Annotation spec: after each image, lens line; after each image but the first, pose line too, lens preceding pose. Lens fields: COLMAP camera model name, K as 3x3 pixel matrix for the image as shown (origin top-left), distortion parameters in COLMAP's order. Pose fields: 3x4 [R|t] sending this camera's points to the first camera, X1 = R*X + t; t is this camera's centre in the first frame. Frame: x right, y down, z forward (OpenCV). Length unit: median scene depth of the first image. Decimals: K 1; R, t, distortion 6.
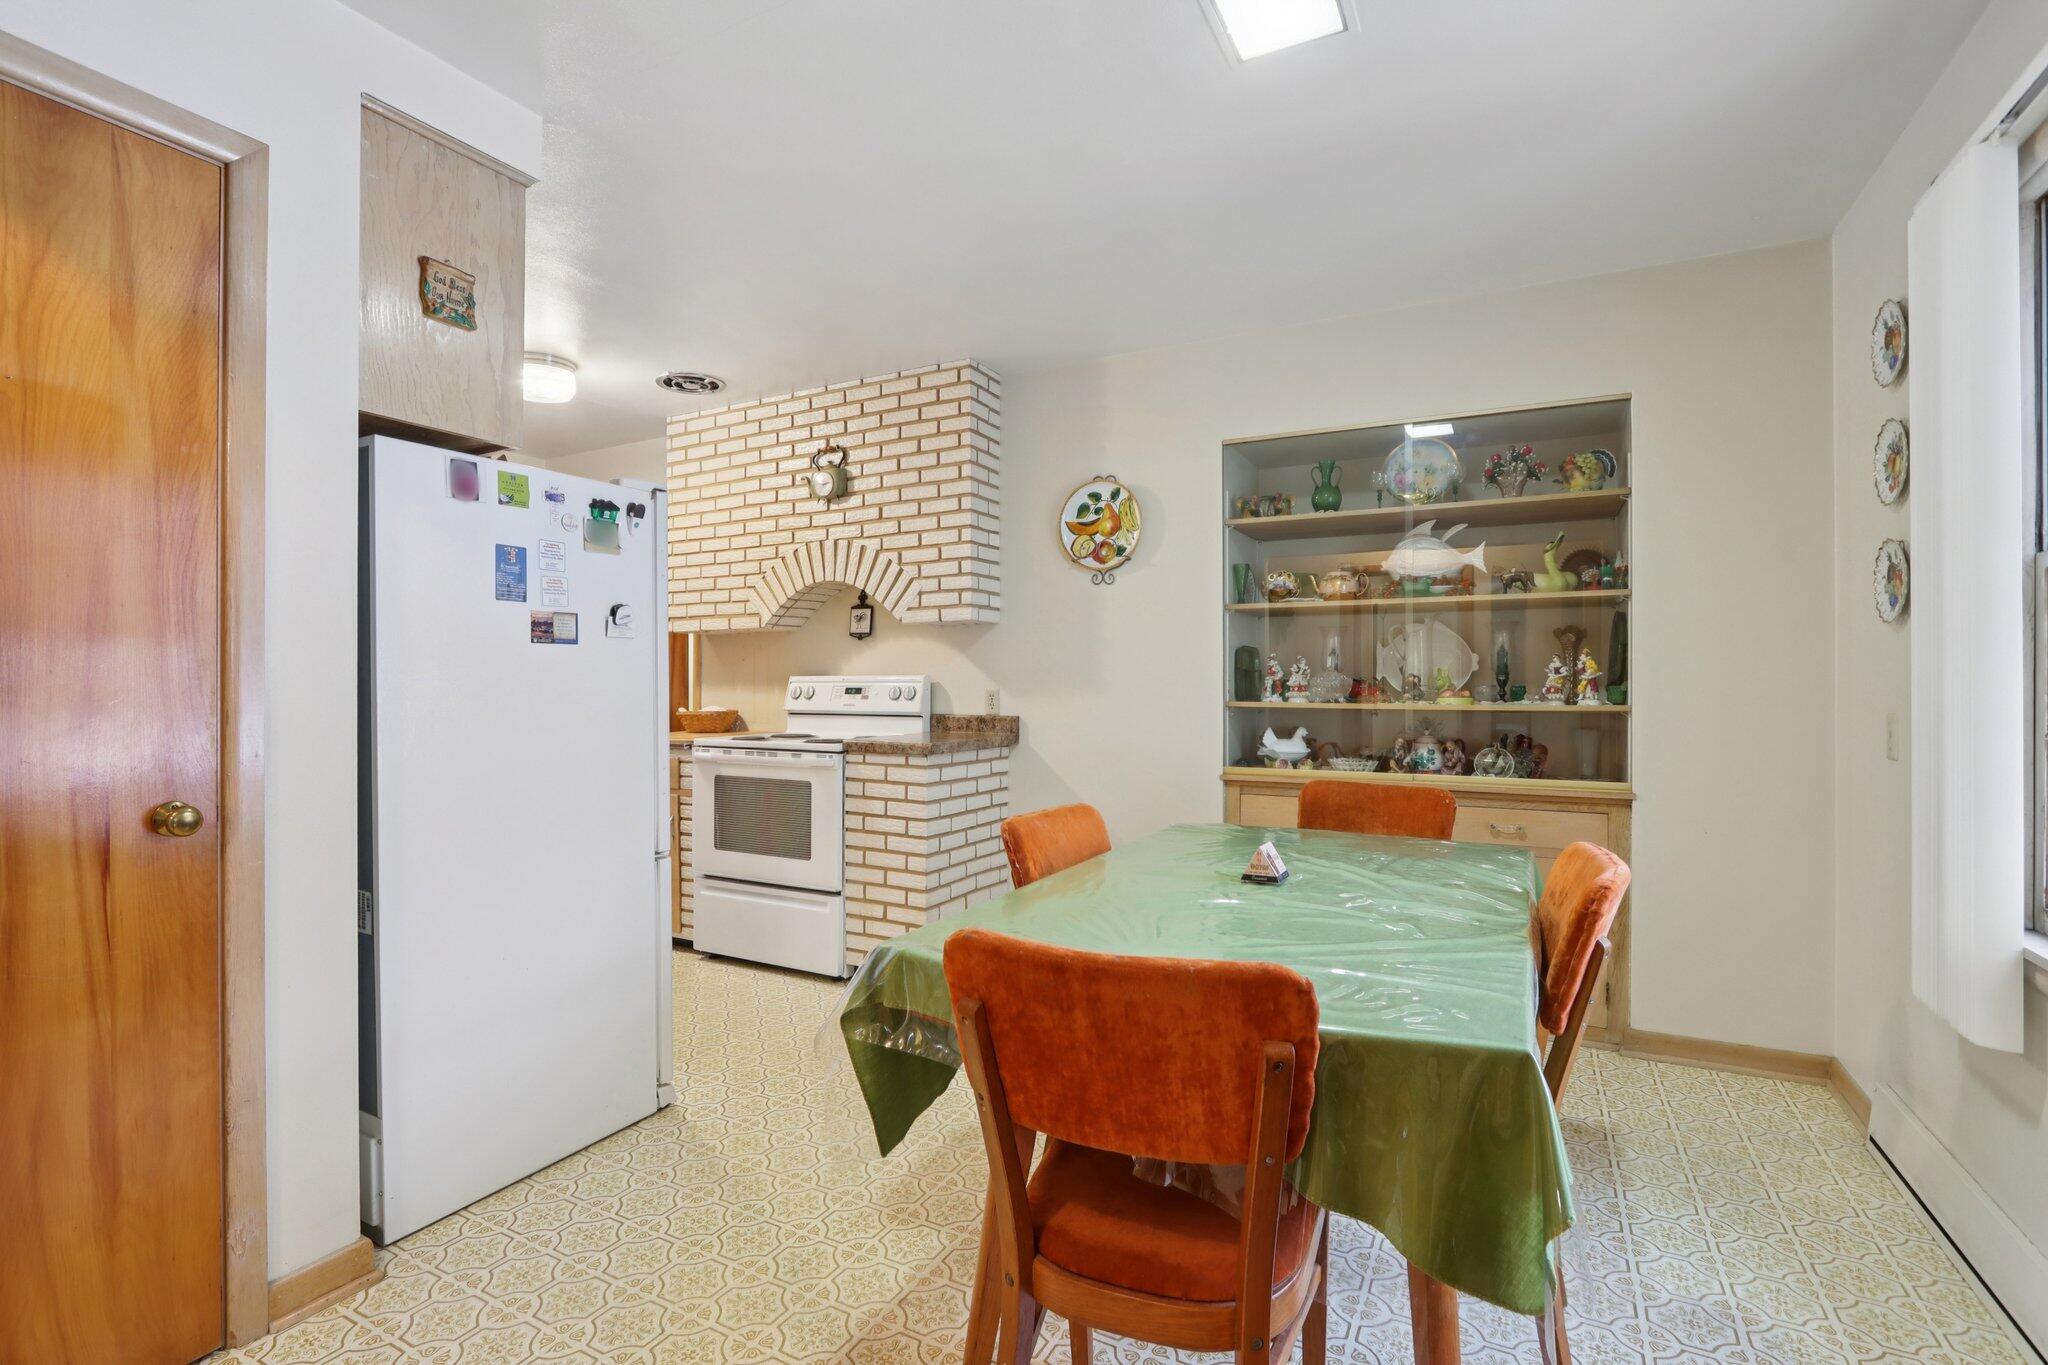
lens RADIAL K [[959.4, 0, 1009.6], [0, 959.4, 695.6], [0, 0, 1]] dist [-0.023086, 0.000136]
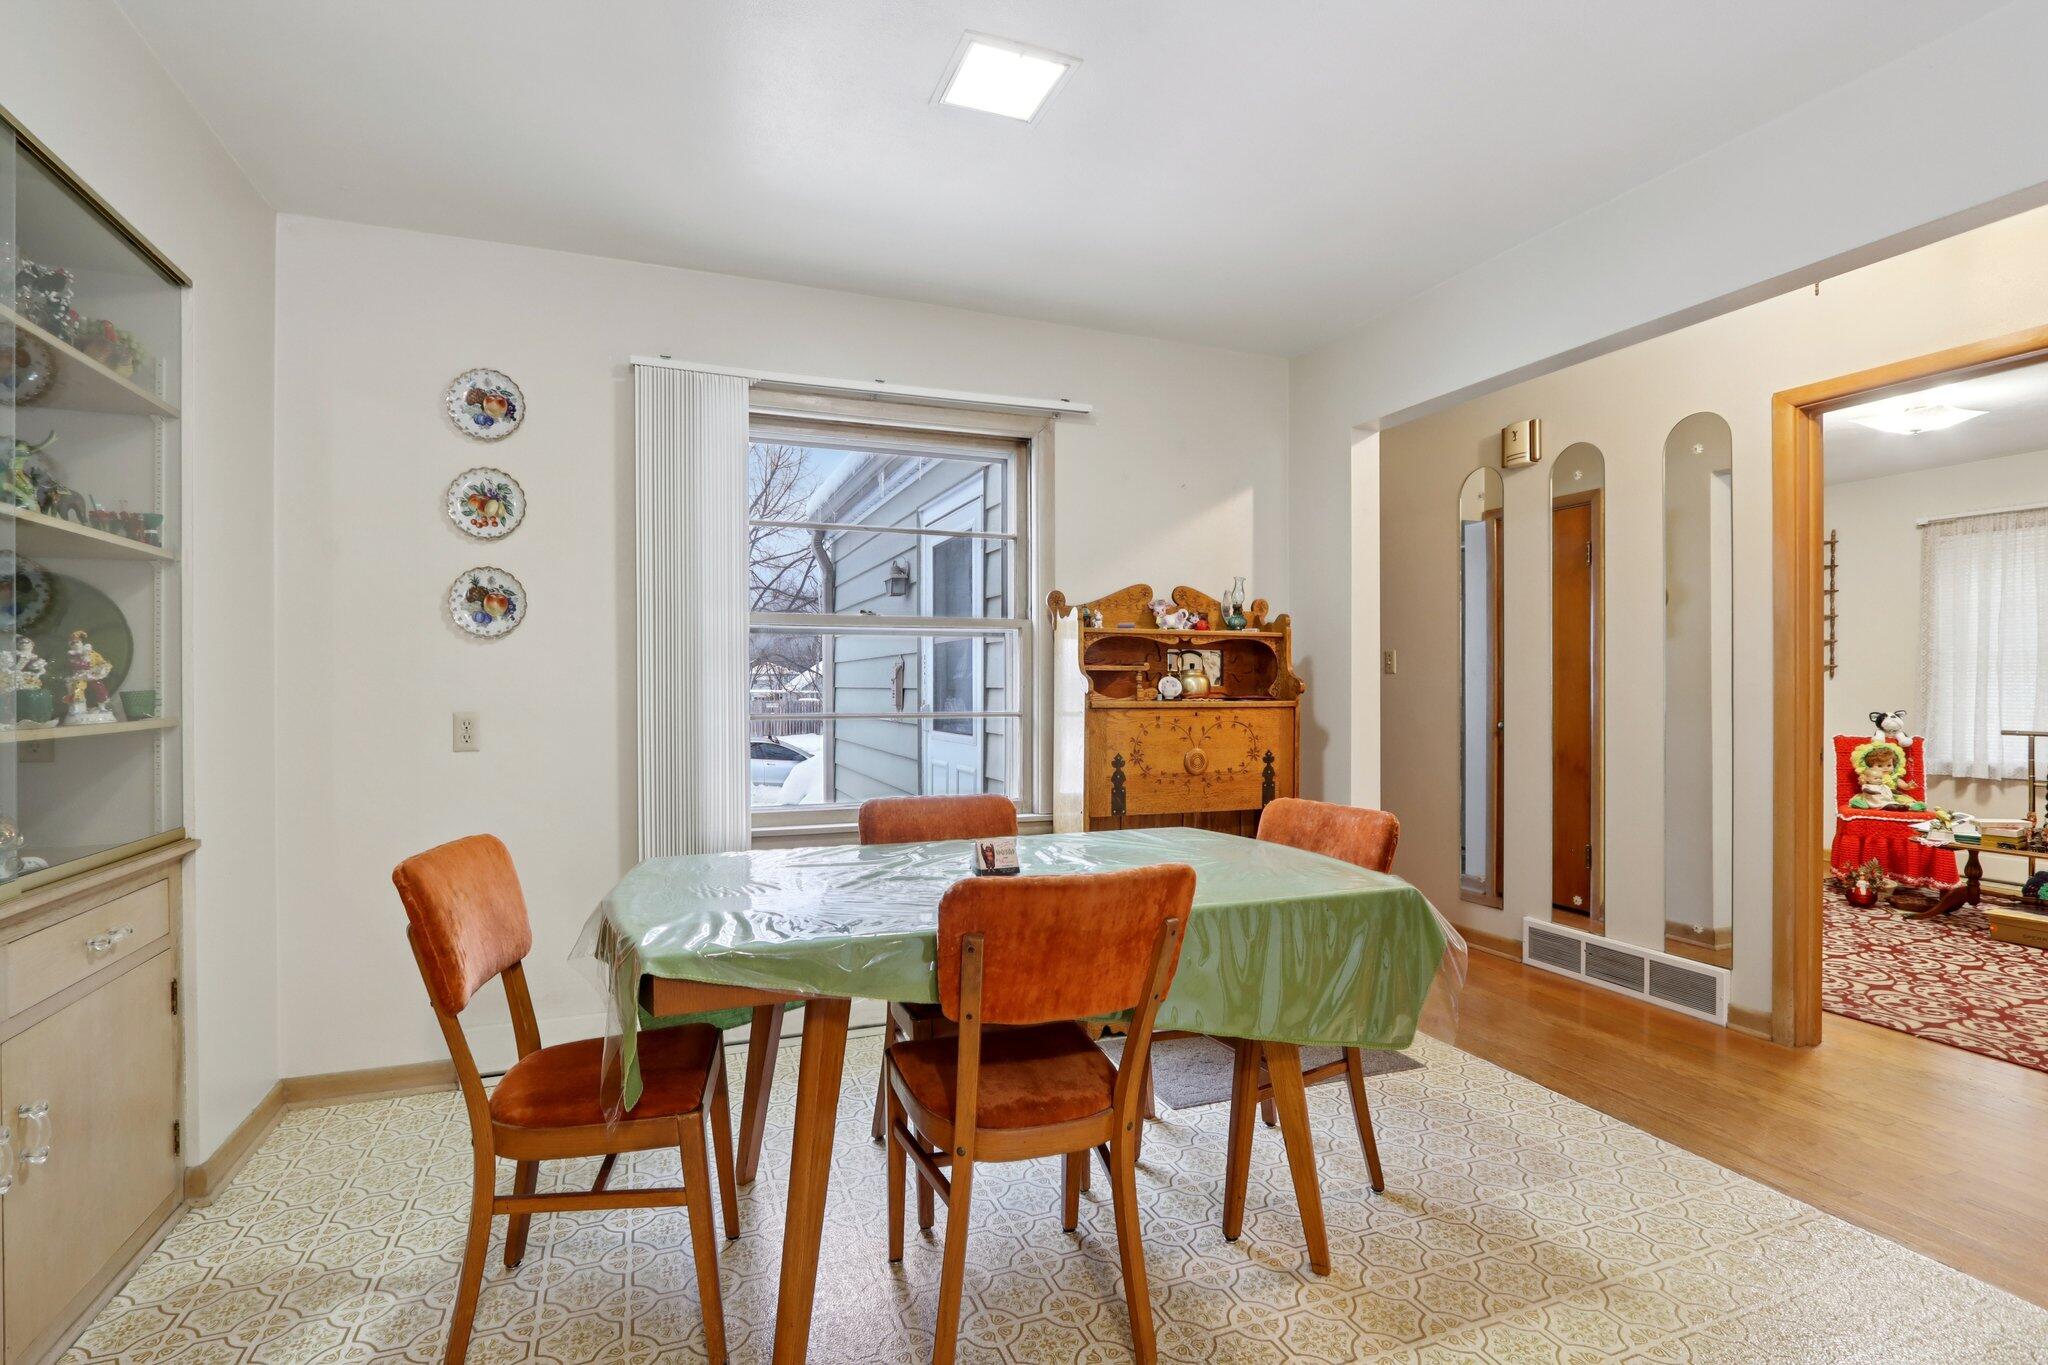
lens RADIAL K [[1015.4, 0, 1024.0], [0, 1015.4, 682.5], [0, 0, 1]] dist [-0.013106, 0.000061]
pose [[-0.769279, -0.000850, 0.638913, -0.261450], [0.006701, 0.999933, 0.009399, -0.015732], [-0.638878, 0.011512, -0.769222, 0.971385]]
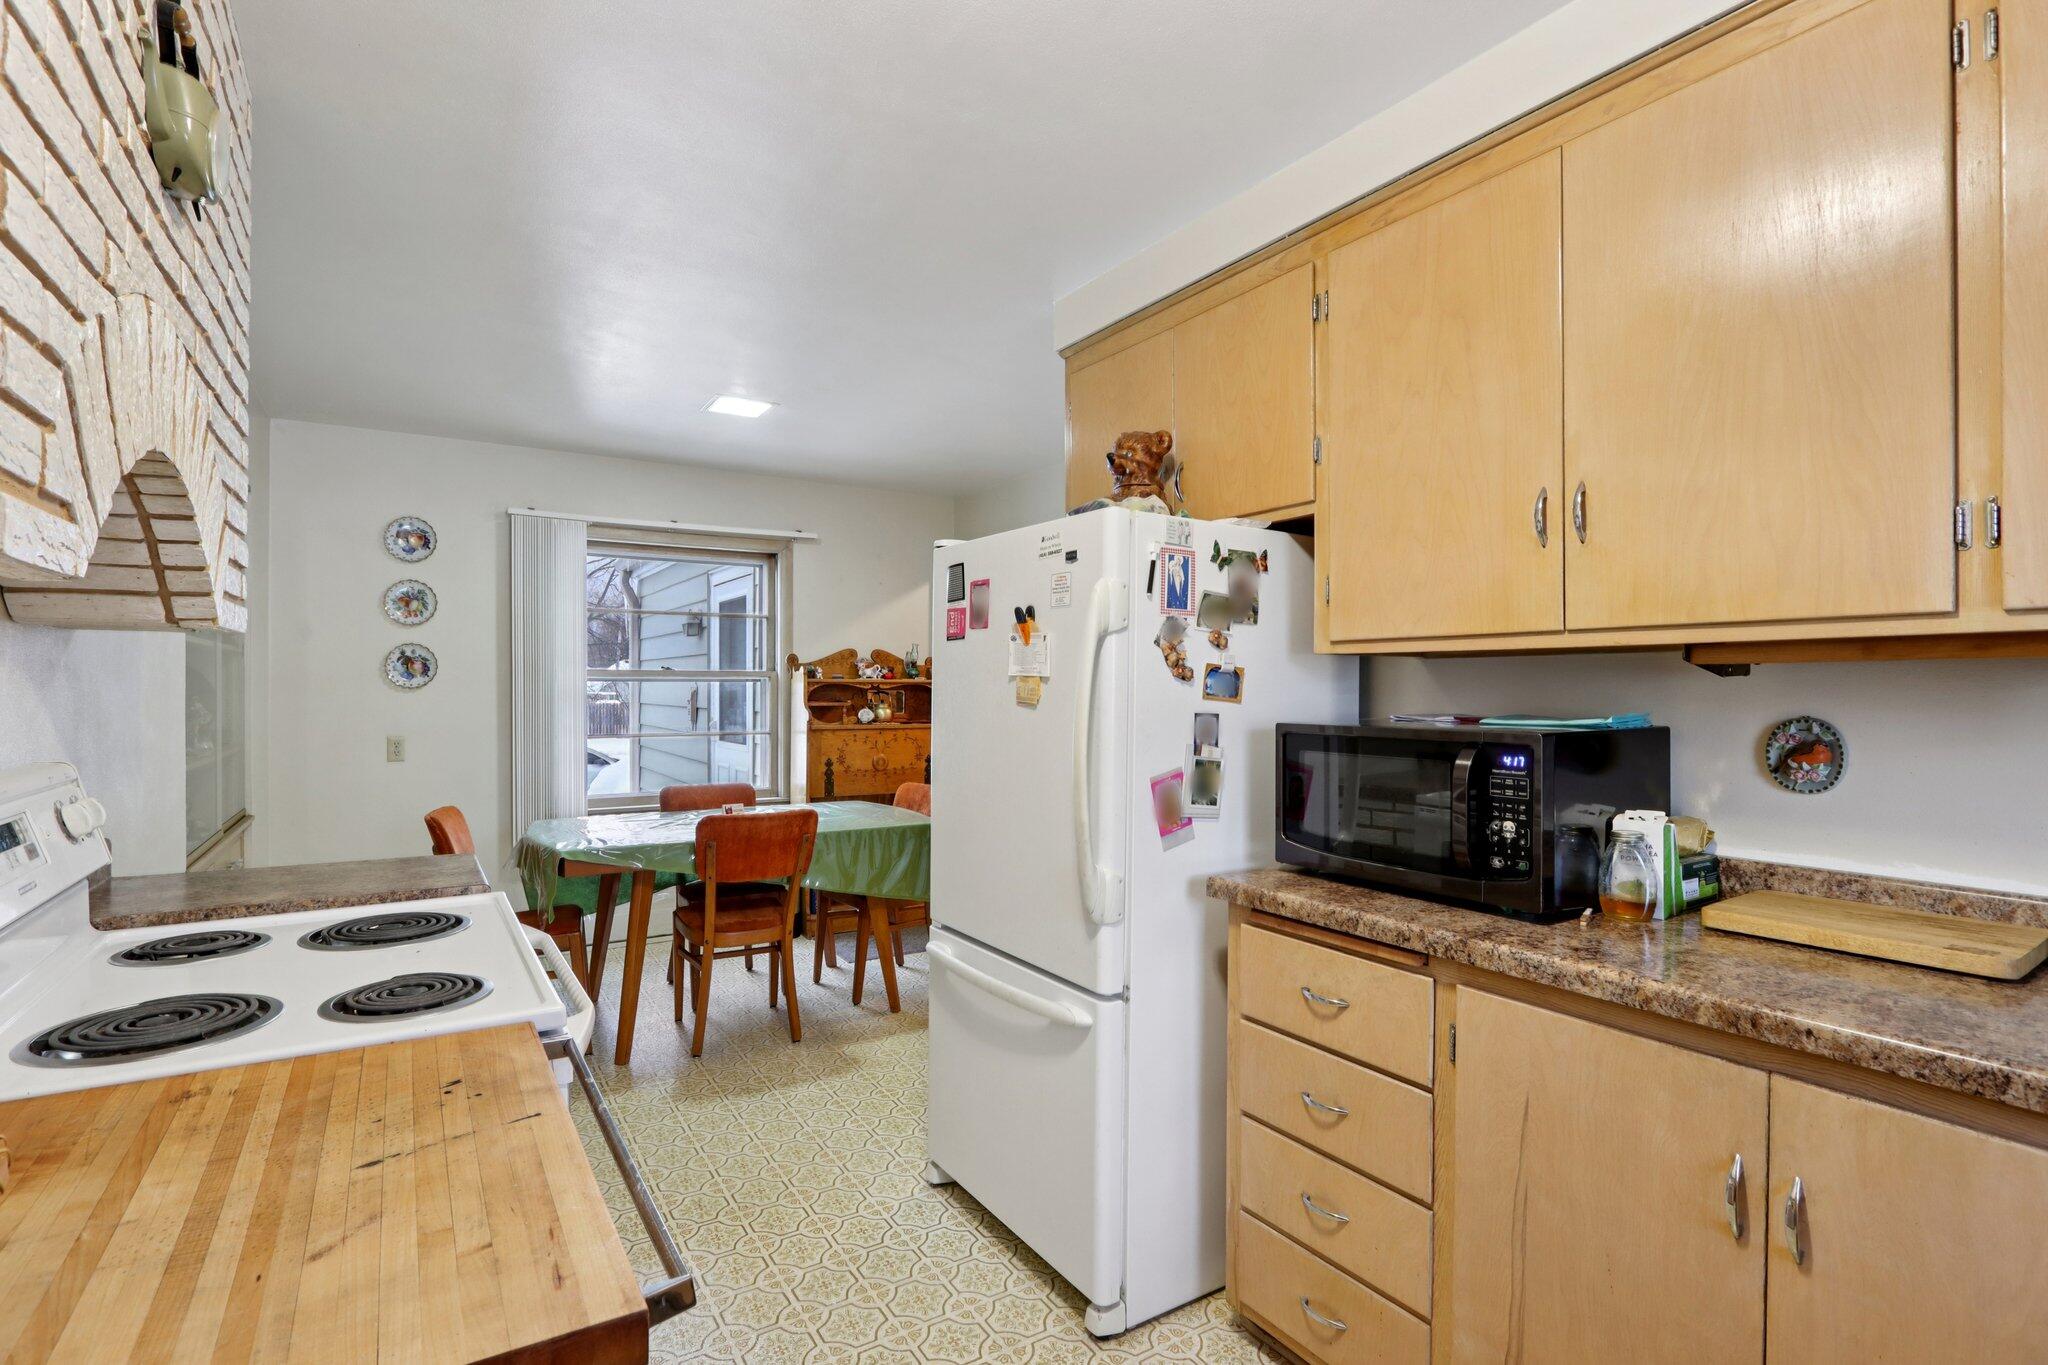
lens RADIAL K [[969.5, 0, 1009.2], [0, 969.5, 688.4], [0, 0, 1]] dist [-0.013390, 0.000026]
pose [[-0.872657, -0.003381, 0.488321, -0.653087], [0.002849, 0.999924, 0.012014, -0.059121], [-0.488325, 0.011875, -0.872581, 1.307939]]
